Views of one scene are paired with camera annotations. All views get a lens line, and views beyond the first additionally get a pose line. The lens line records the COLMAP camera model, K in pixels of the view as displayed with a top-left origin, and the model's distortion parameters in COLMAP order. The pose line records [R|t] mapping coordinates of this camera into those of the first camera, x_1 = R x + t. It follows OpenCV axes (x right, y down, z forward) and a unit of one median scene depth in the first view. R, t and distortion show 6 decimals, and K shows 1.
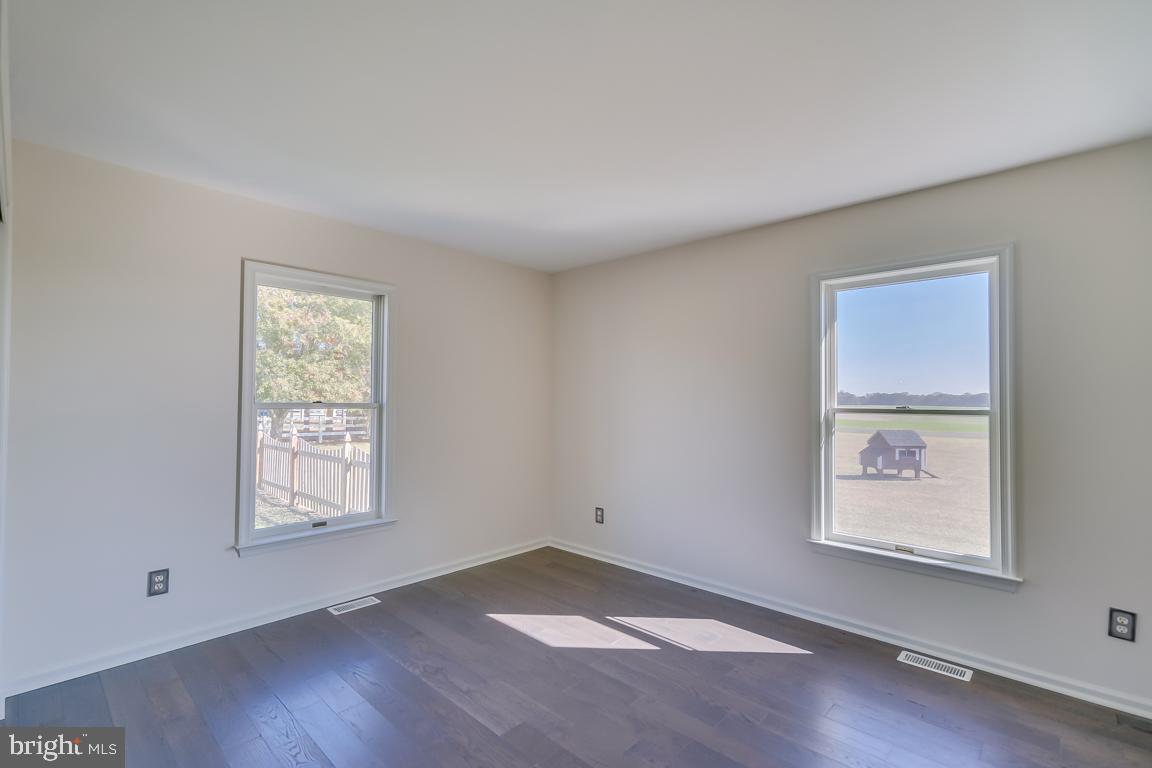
lens RADIAL K [[540.5, 0, 584.5], [0, 540.5, 391.3], [0, 0, 1]] dist [0.004575, 0.006054]
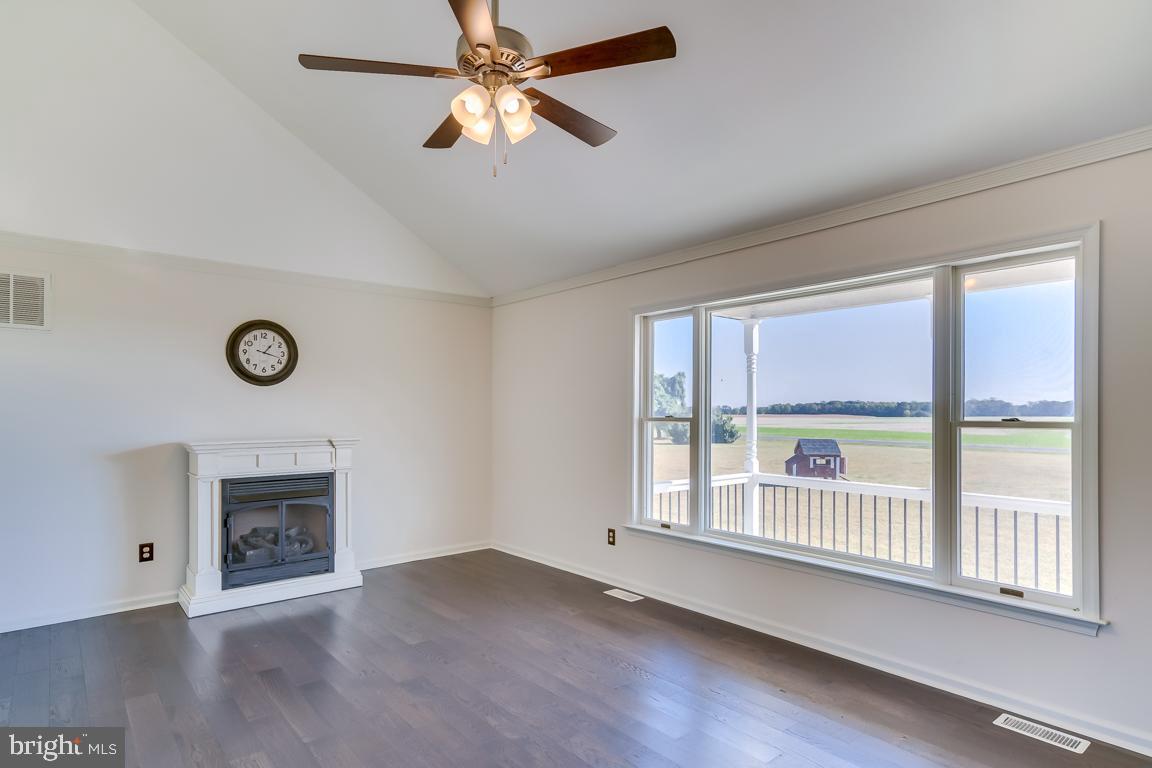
lens RADIAL K [[624.6, 0, 563.4], [0, 624.6, 408.8], [0, 0, 1]] dist [0.039839, 0.003013]
pose [[0.990419, -0.012361, -0.137544, 0.103571], [0.013158, 0.999901, 0.004889, 0.000524], [0.137470, -0.006652, 0.990484, -0.093738]]
